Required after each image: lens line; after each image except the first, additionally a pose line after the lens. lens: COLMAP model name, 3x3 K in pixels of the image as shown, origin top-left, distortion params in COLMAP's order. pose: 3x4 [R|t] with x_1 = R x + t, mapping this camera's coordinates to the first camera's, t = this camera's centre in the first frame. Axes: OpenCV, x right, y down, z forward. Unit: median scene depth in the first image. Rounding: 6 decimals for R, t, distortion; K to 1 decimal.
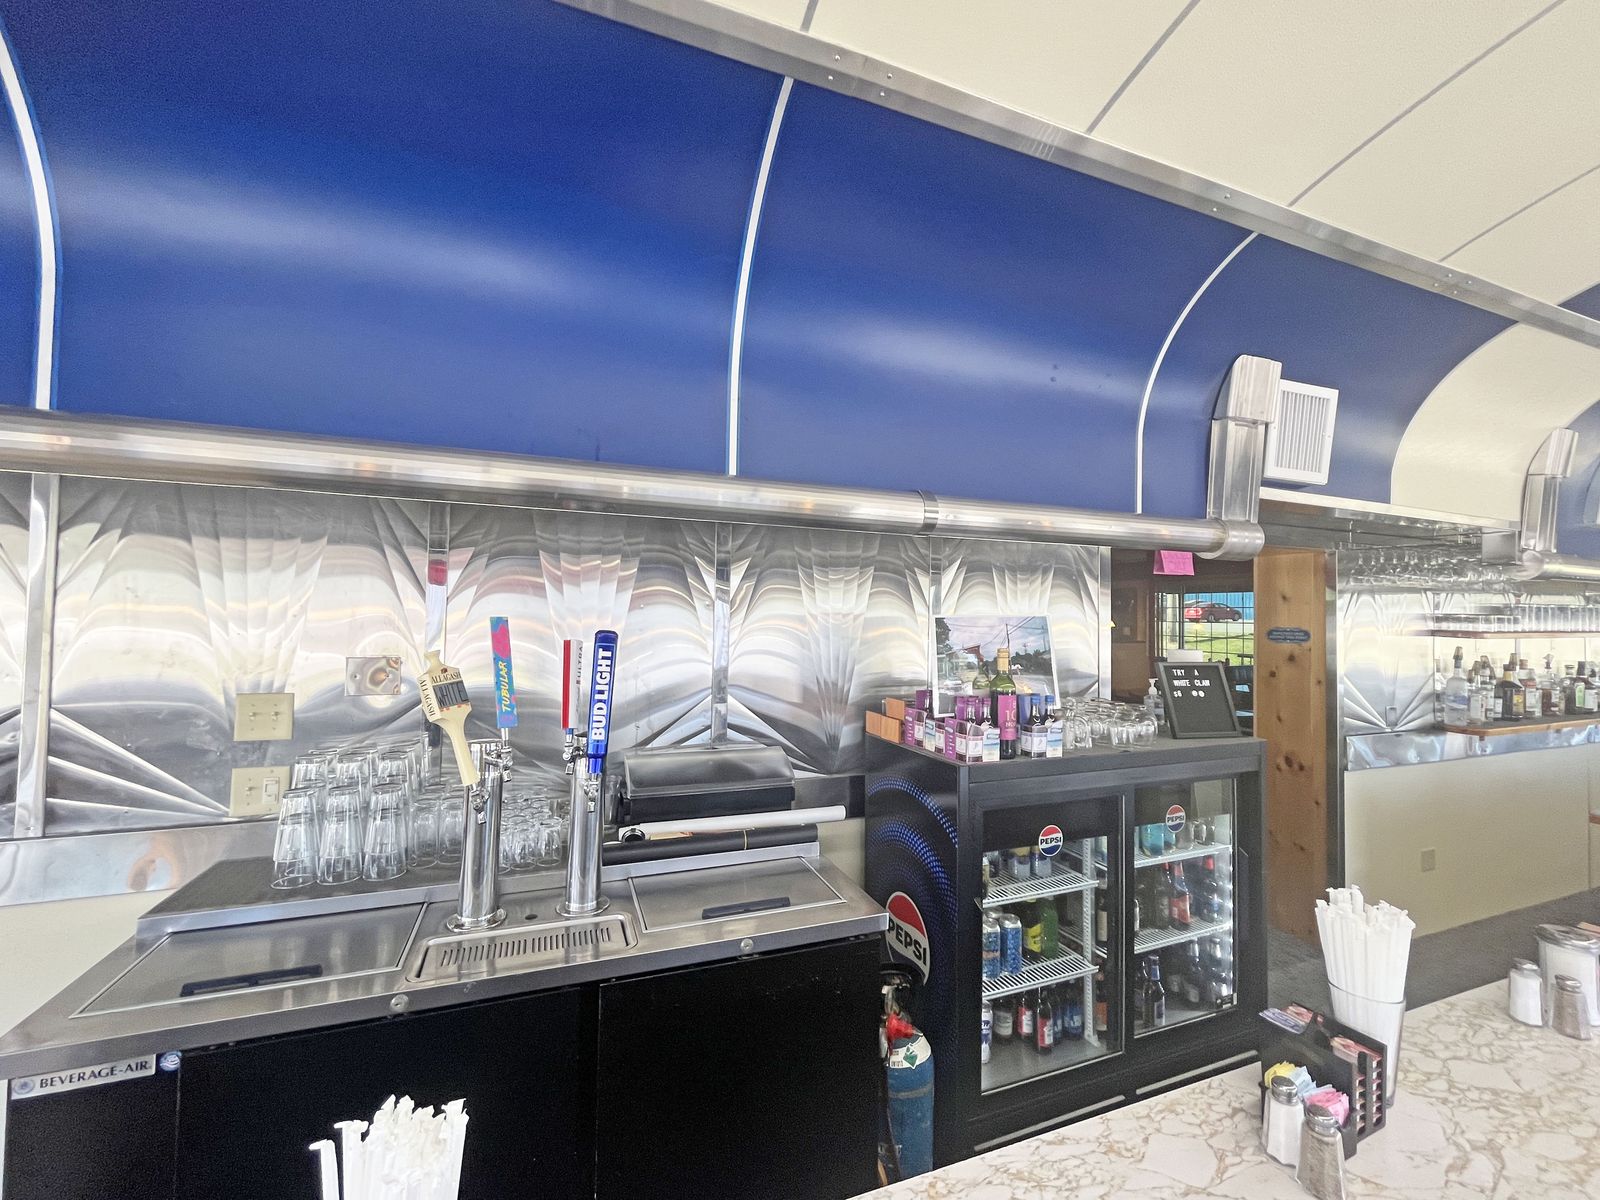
lens RADIAL K [[661.0, 0, 804.1], [0, 661.0, 599.3], [0, 0, 1]] dist [-0.003638, -0.000421]
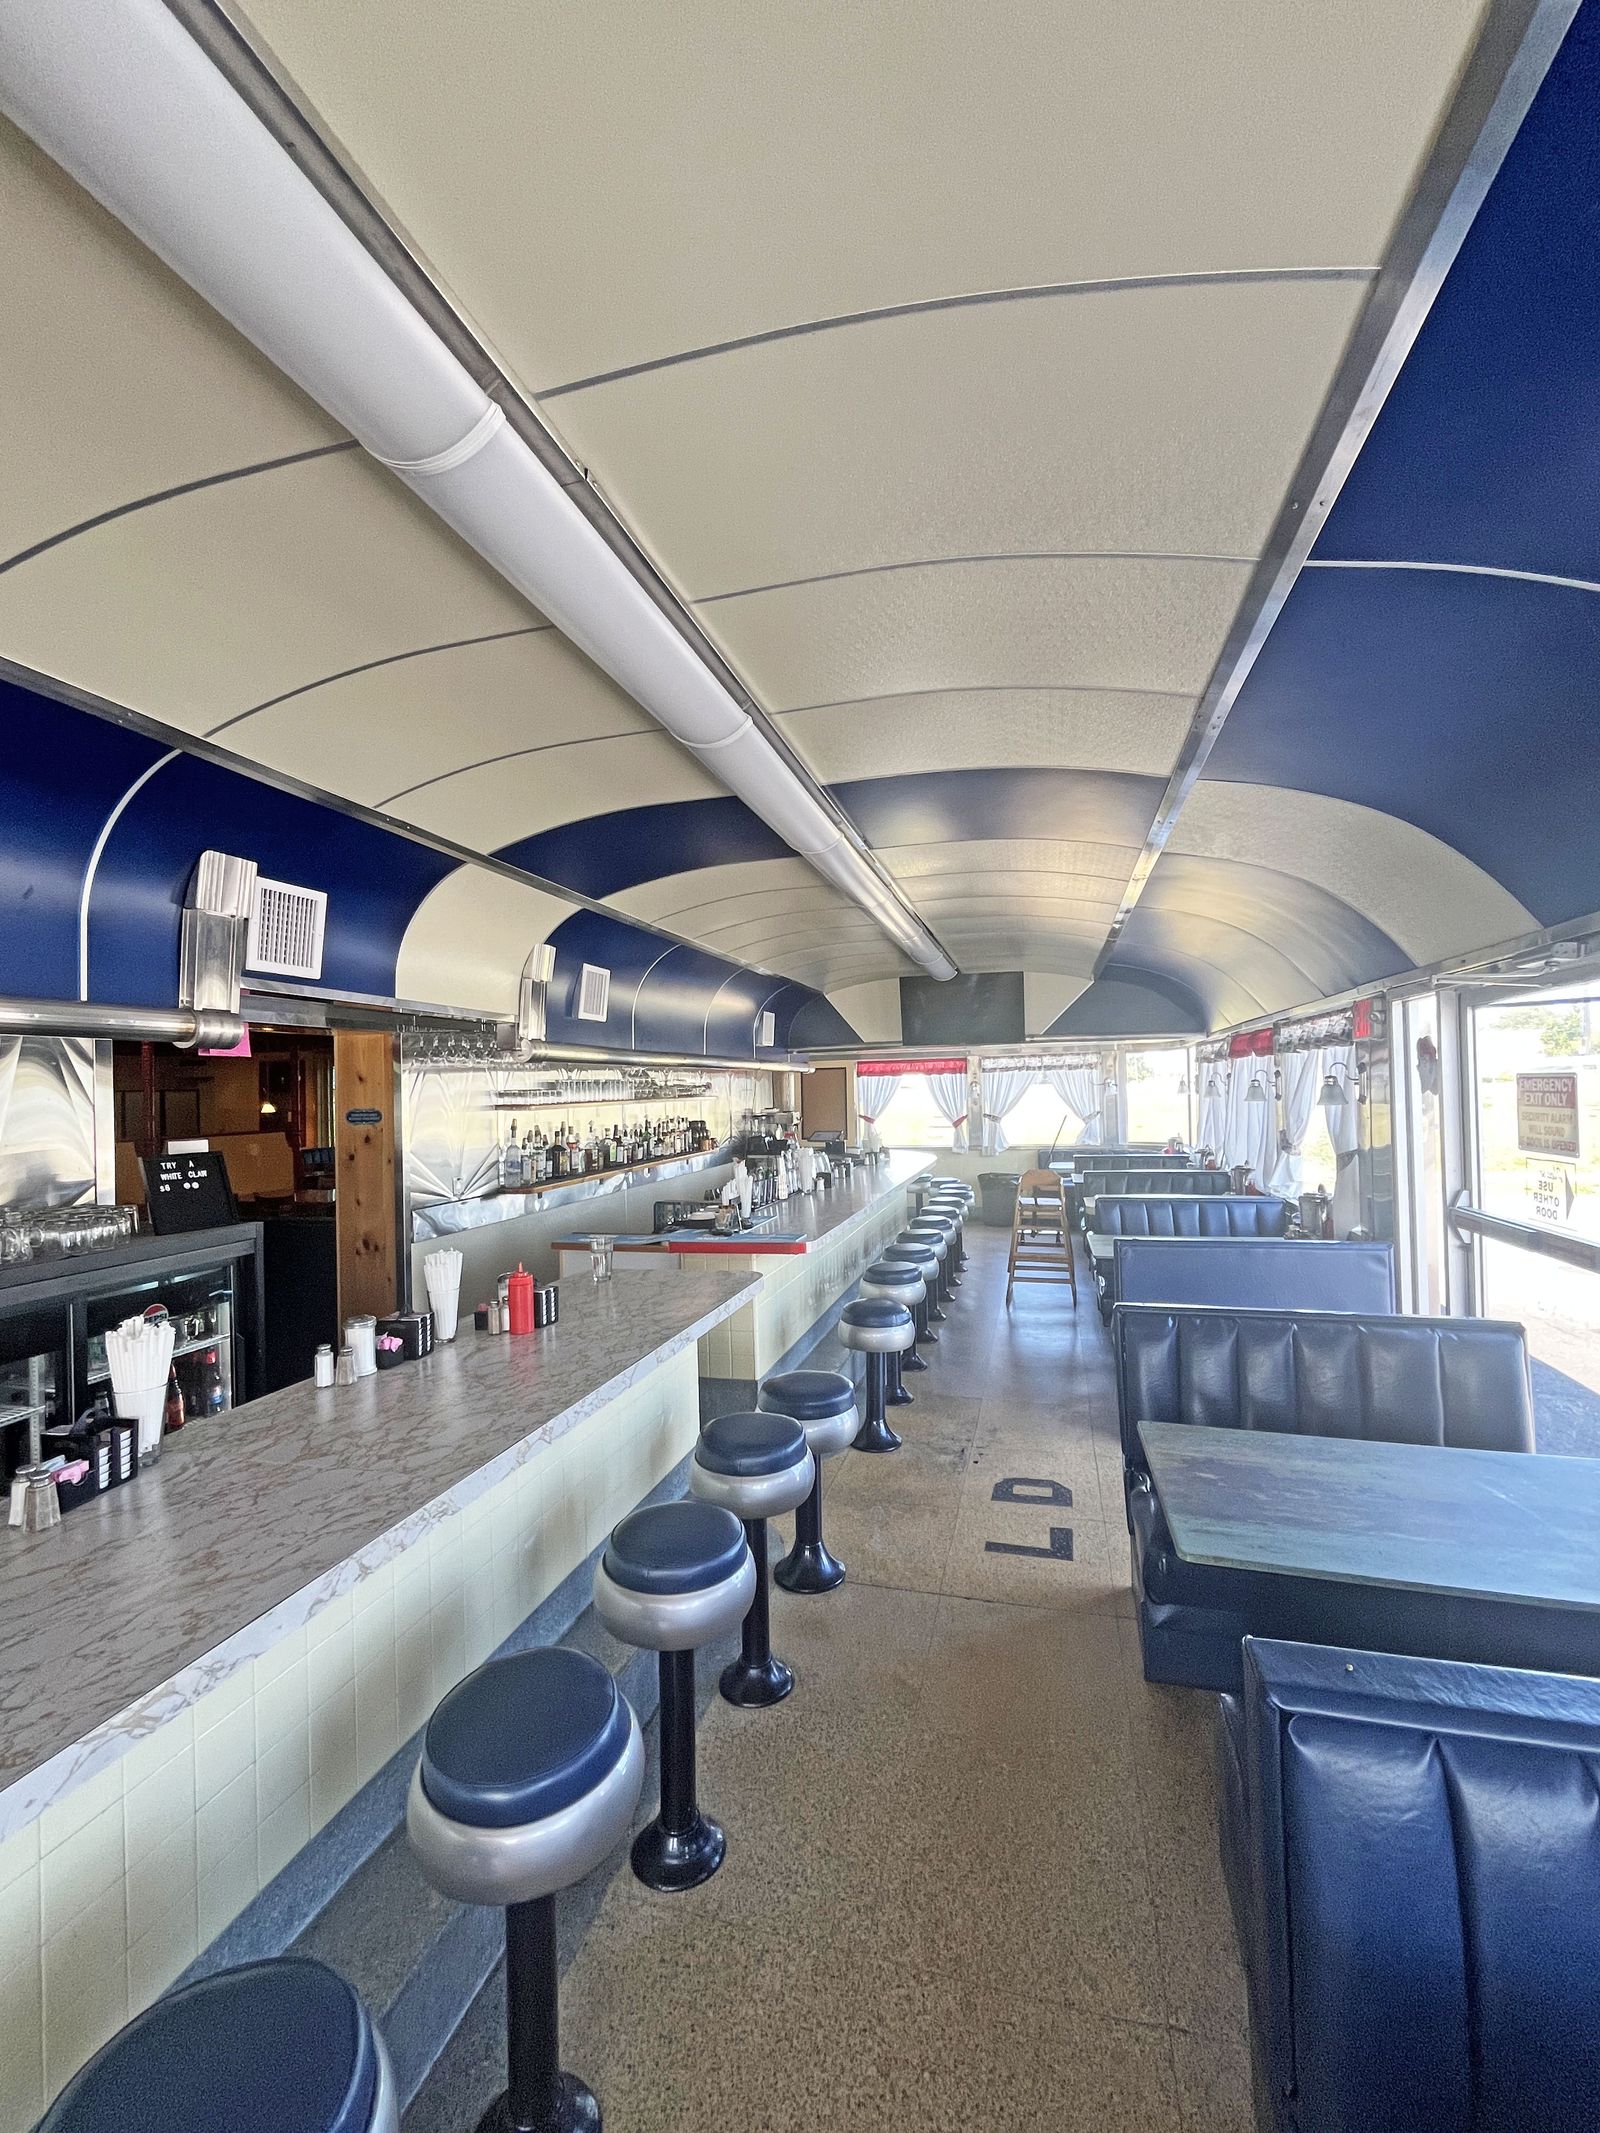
lens RADIAL K [[881.2, 0, 805.0], [0, 881.2, 1073.3], [0, 0, 1]] dist [-0.003638, -0.000421]
pose [[0.585695, -0.013921, 0.810412, 0.056318], [0.012137, 0.999891, 0.008404, -0.014032], [-0.810441, 0.004914, 0.585800, -0.325314]]
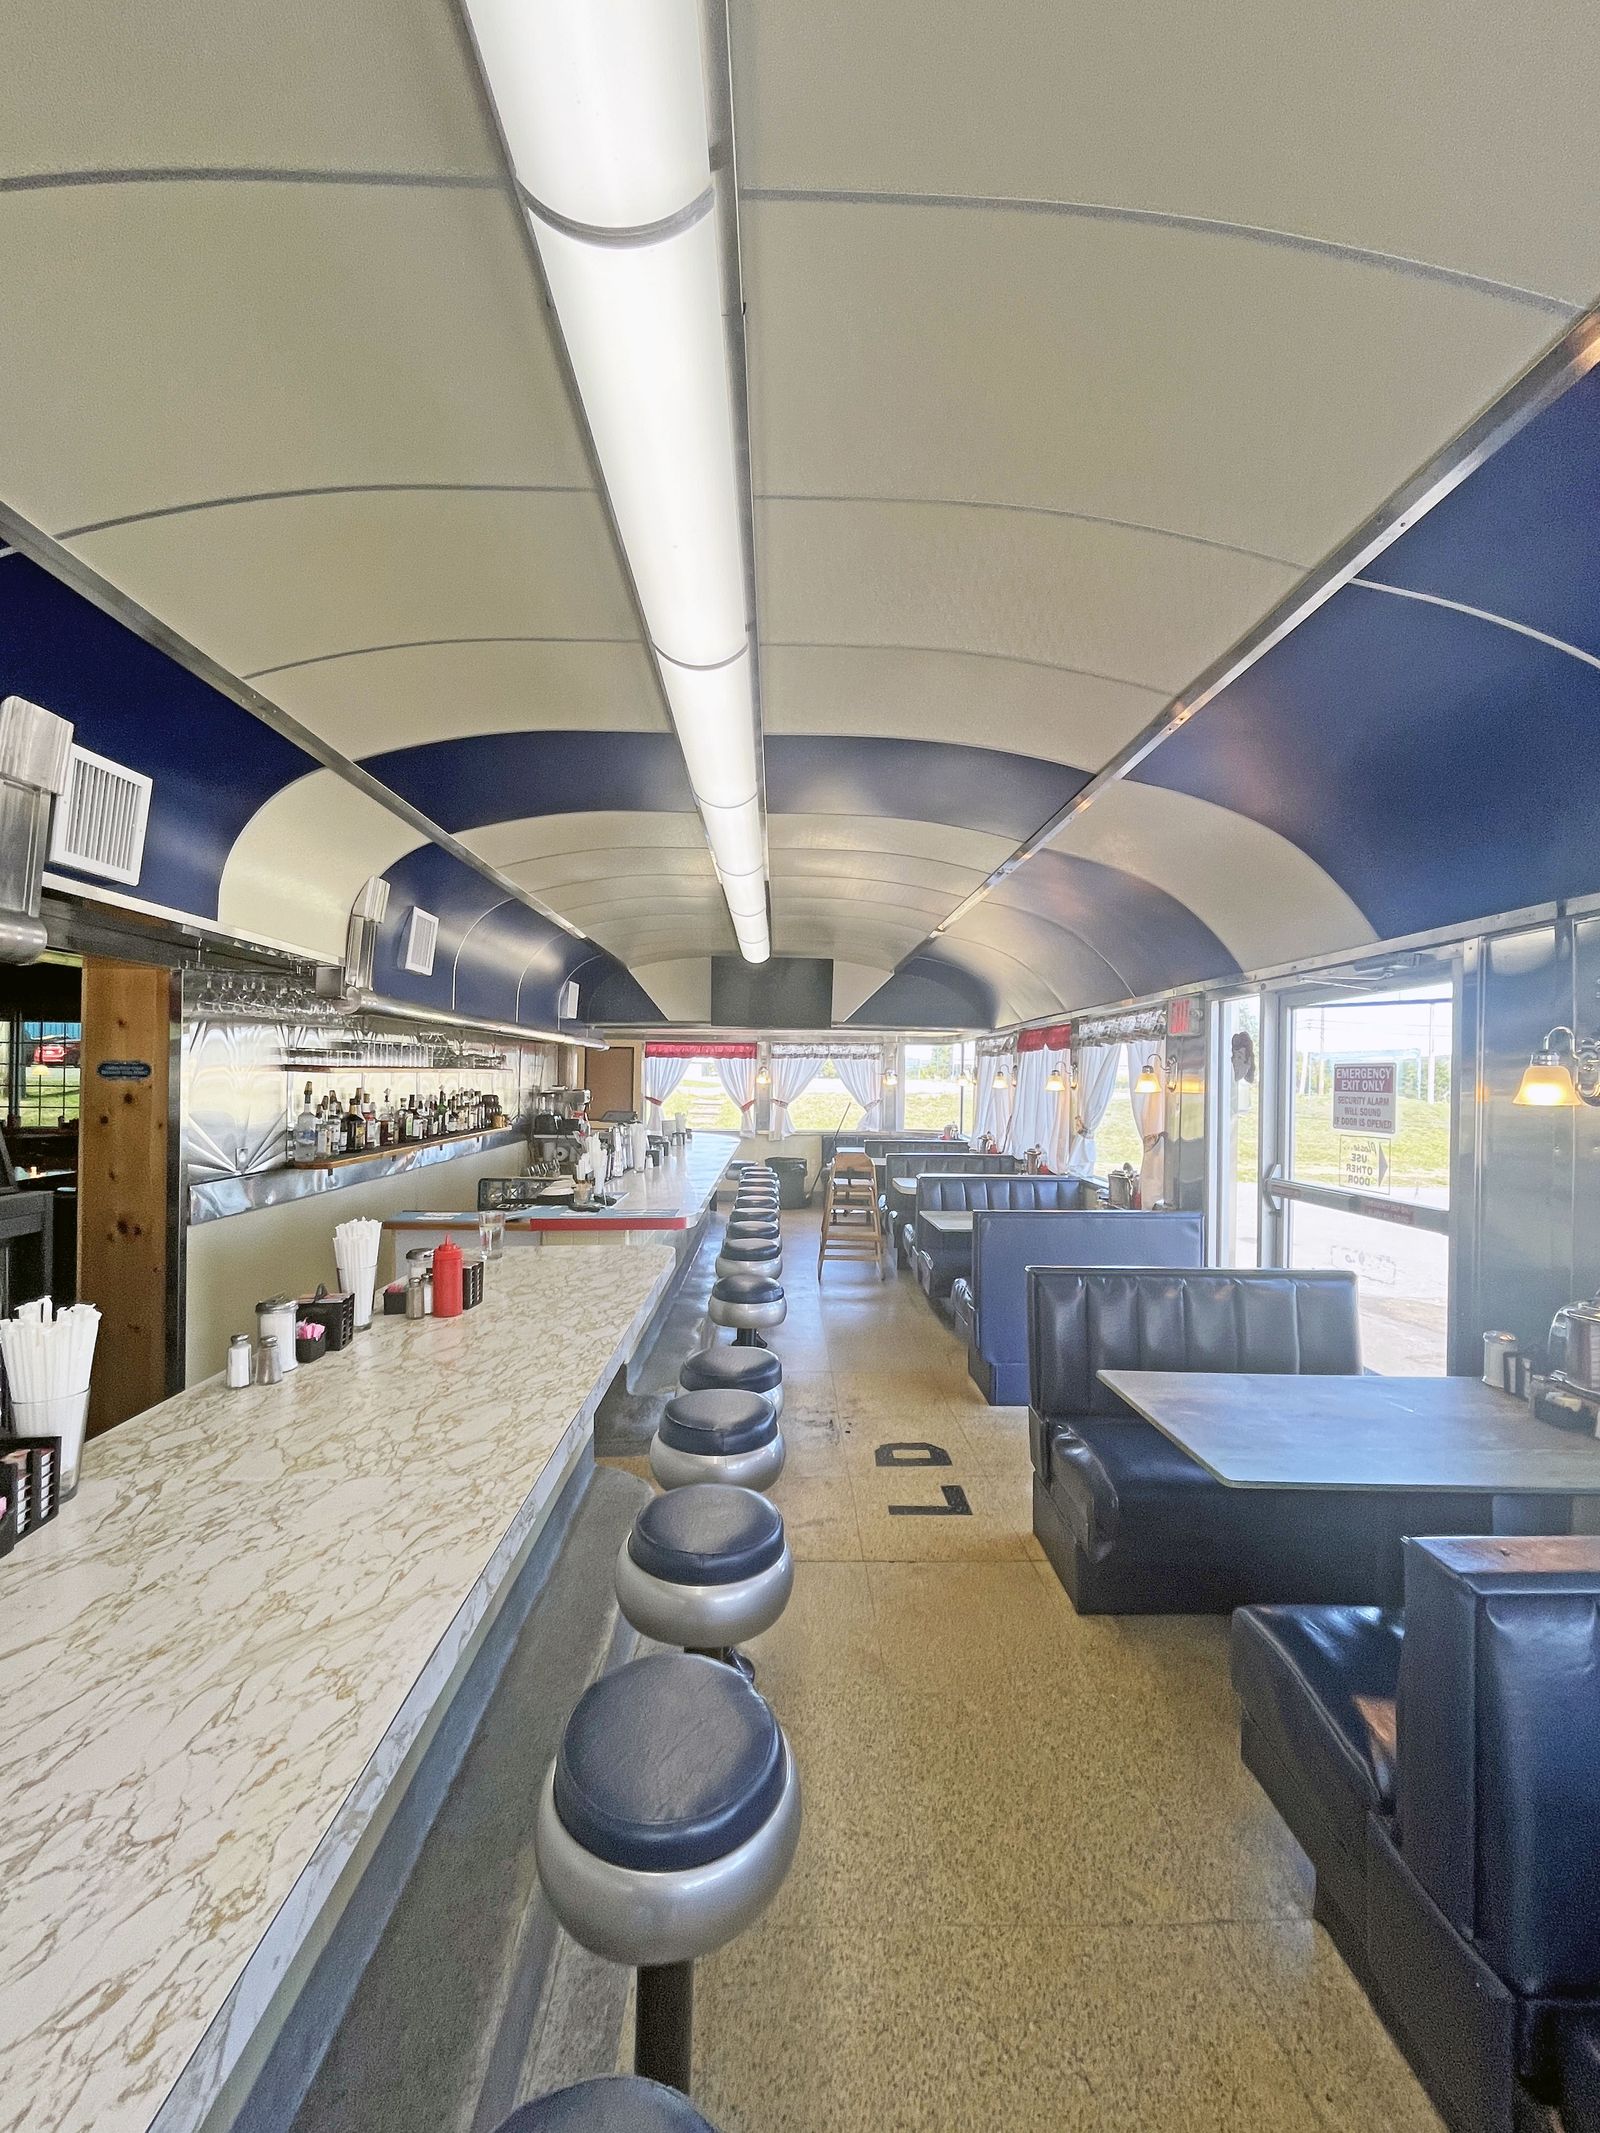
lens RADIAL K [[881.2, 0, 805.0], [0, 881.2, 1073.3], [0, 0, 1]] dist [-0.003638, -0.000421]
pose [[0.326207, -0.006217, 0.945278, -0.004896], [-0.031427, 0.999354, 0.017418, 0.014976], [-0.944776, -0.035389, 0.325801, -0.134029]]
